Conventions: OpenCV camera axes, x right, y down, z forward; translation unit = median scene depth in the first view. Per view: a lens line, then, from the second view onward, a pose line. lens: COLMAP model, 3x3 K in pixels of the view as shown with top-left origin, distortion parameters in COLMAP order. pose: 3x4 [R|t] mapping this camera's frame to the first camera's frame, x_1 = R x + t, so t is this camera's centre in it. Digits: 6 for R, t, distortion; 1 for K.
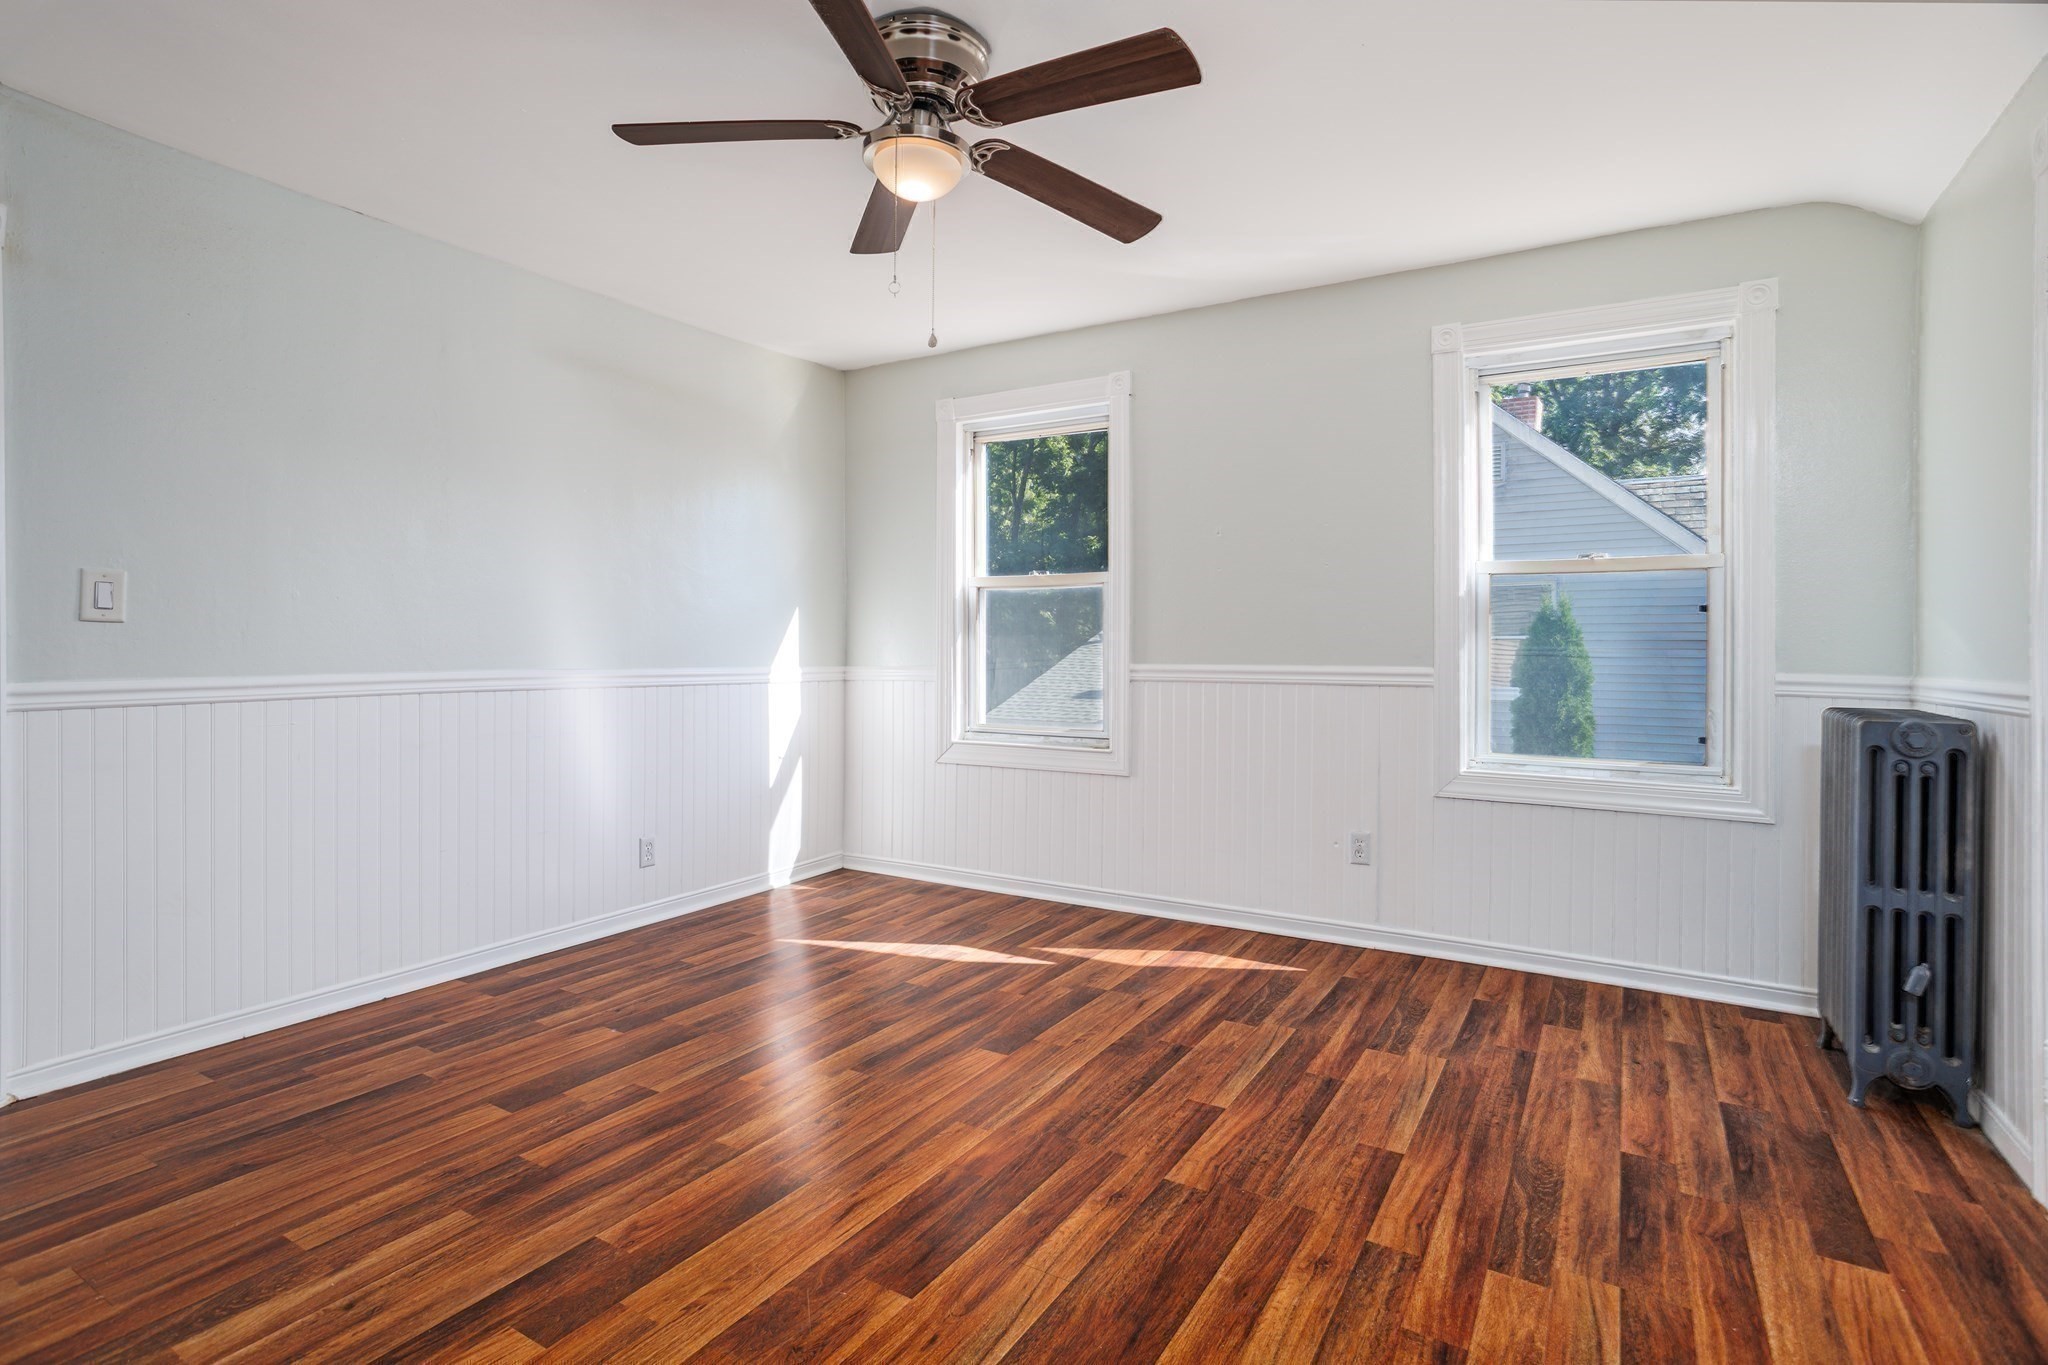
lens RADIAL K [[988.7, 0, 1026.6], [0, 988.7, 663.5], [0, 0, 1]] dist [-0.051107, 0.031754]
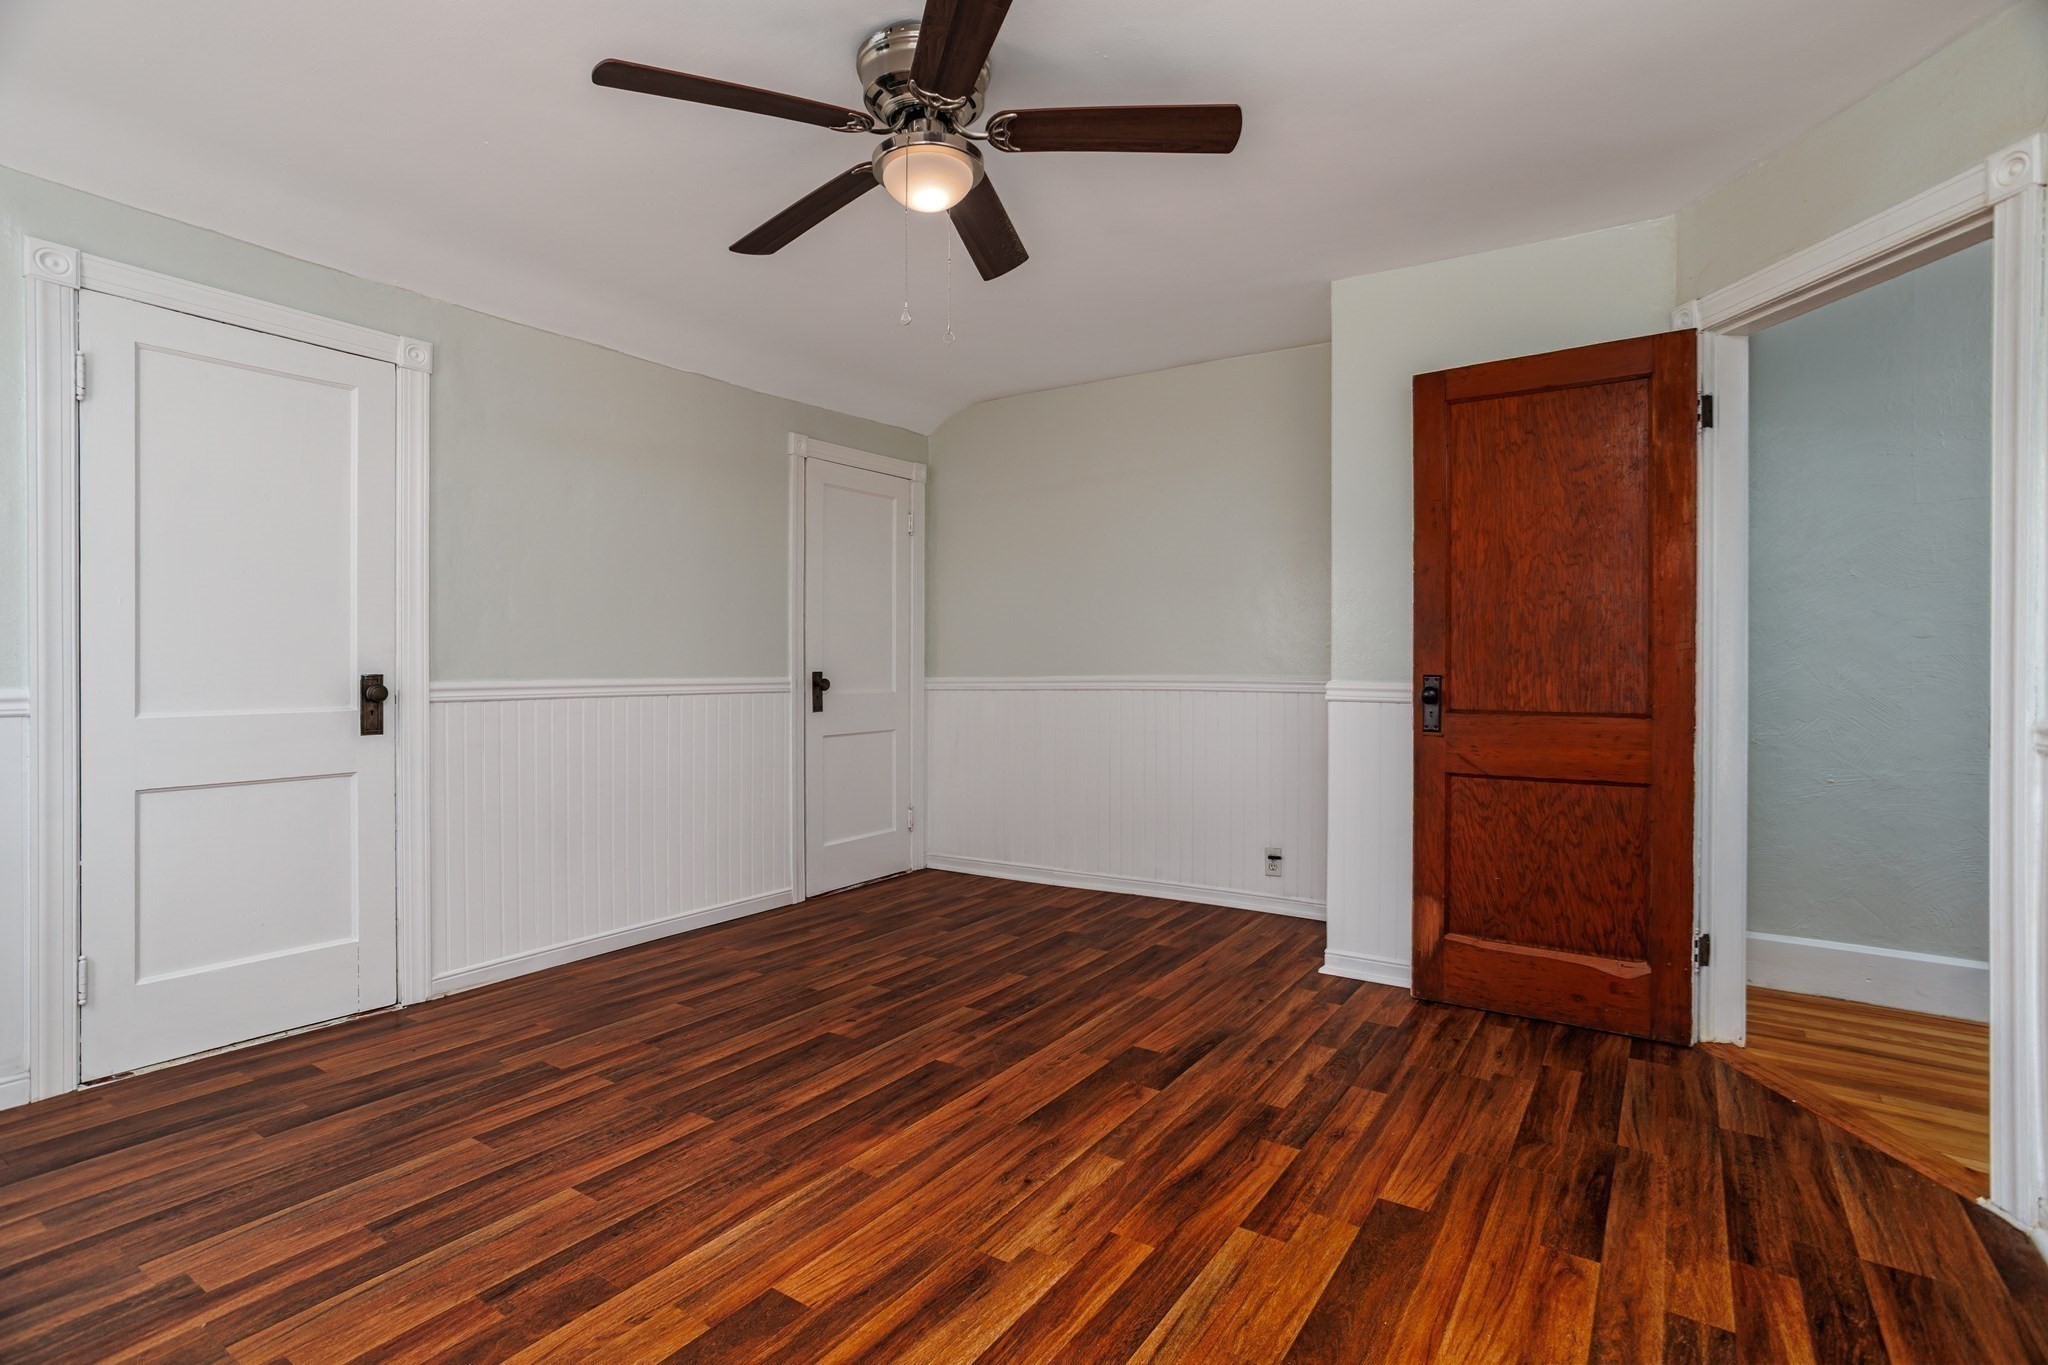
lens RADIAL K [[988.7, 0, 1026.6], [0, 988.7, 663.5], [0, 0, 1]] dist [-0.051107, 0.031754]
pose [[-0.998609, -0.005852, 0.052396, -0.242980], [-0.005252, 0.999919, 0.011589, -0.028162], [-0.052460, 0.011298, -0.998559, 1.804243]]
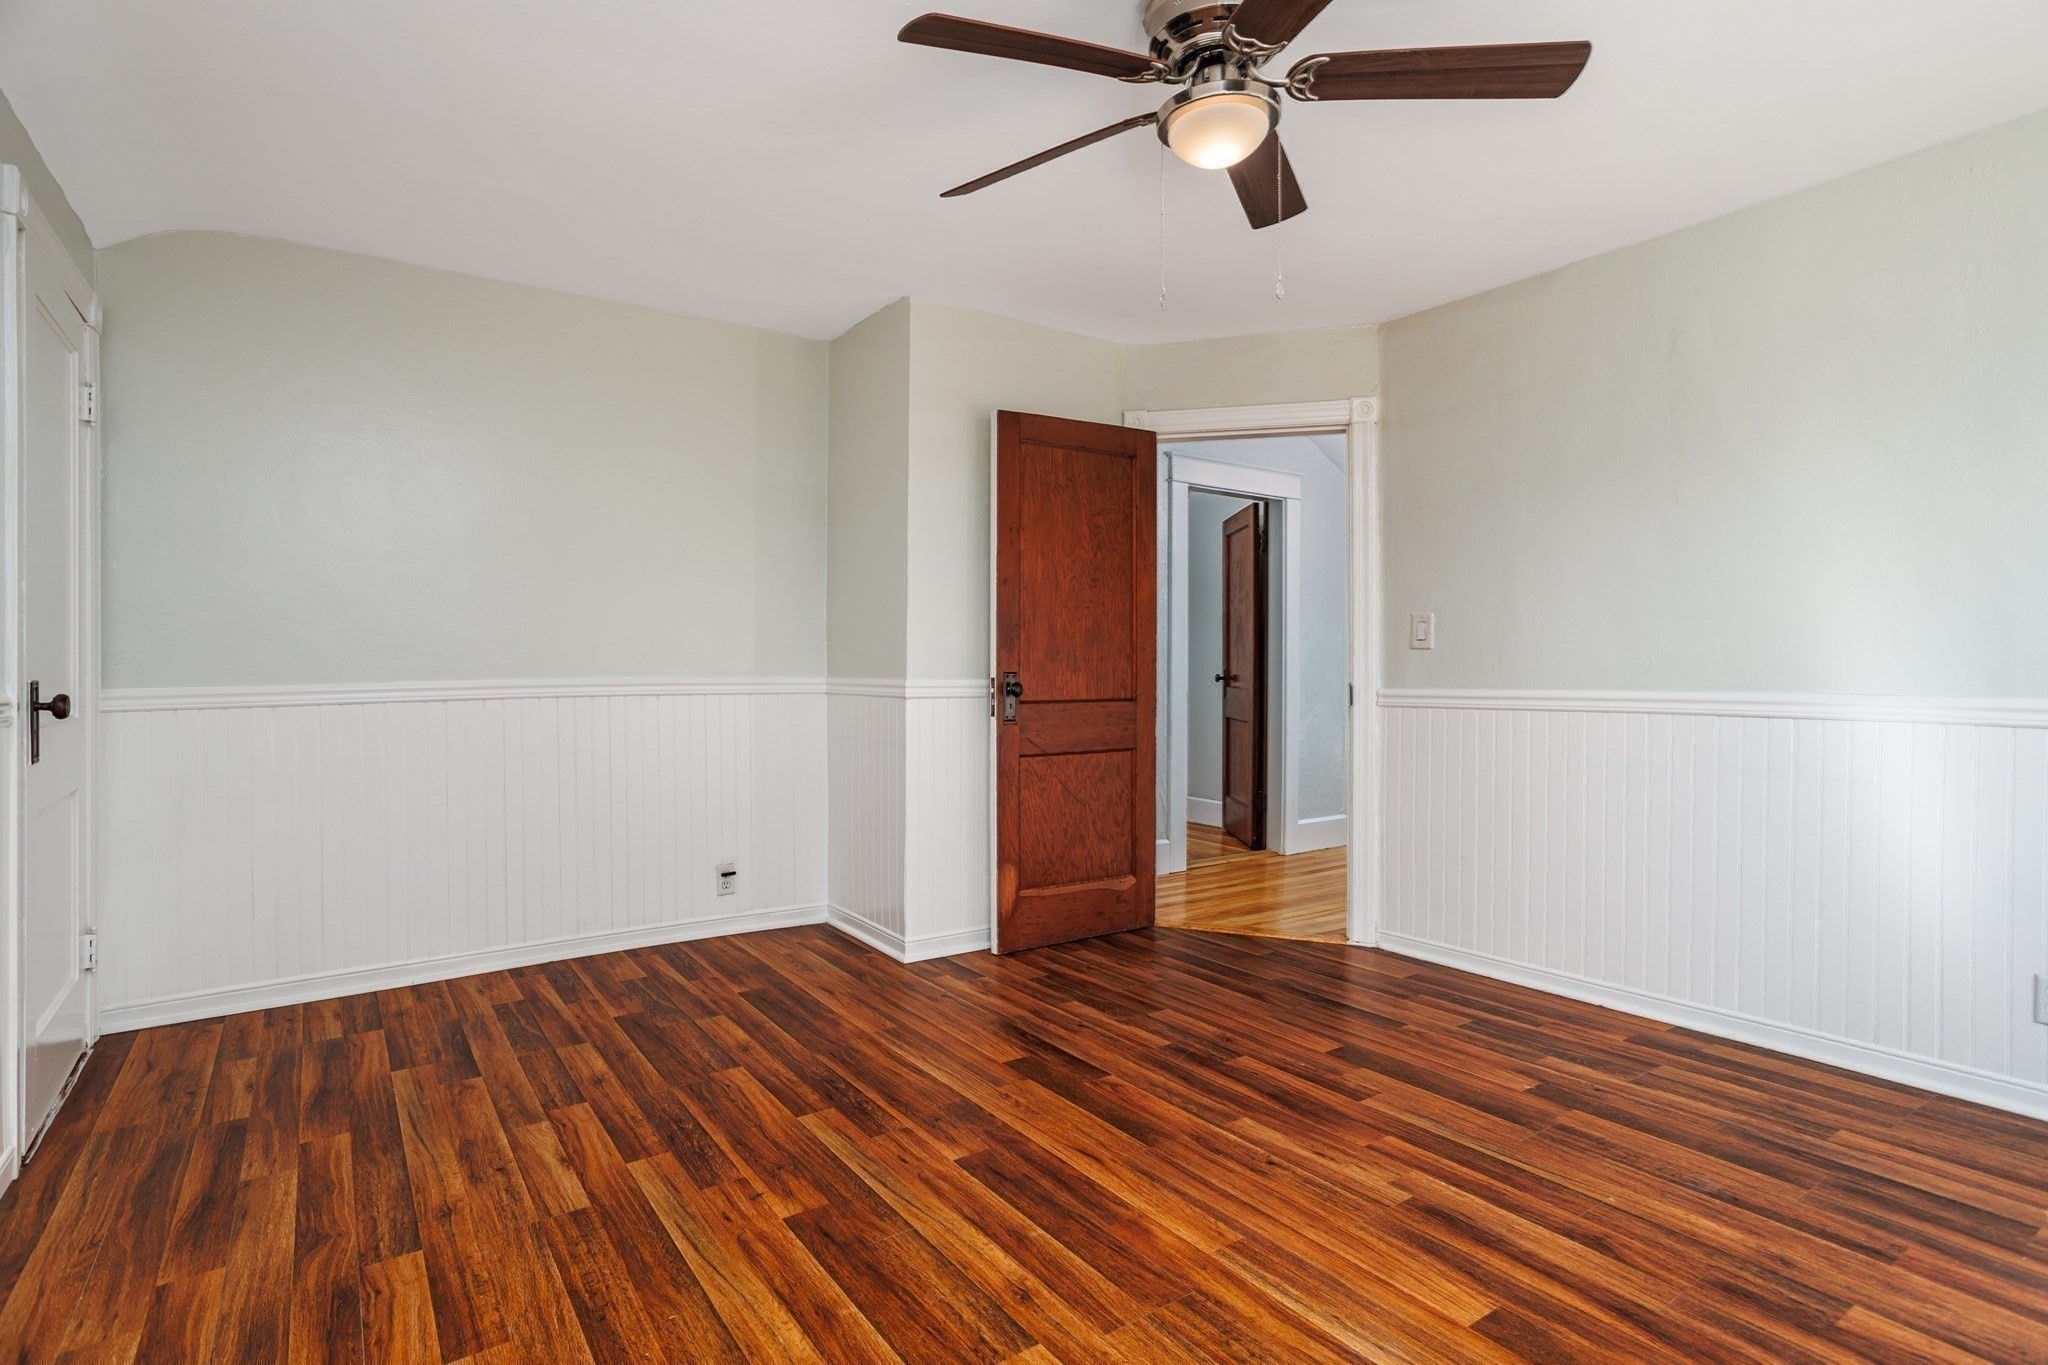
lens RADIAL K [[1020.0, 0, 963.4], [0, 1020.0, 668.7], [0, 0, 1]] dist [-0.053665, 0.034366]
pose [[-0.439368, -0.003008, -0.898302, 0.746413], [-0.010916, 0.999938, 0.001991, -0.007622], [0.898241, 0.010680, -0.439373, 1.089715]]
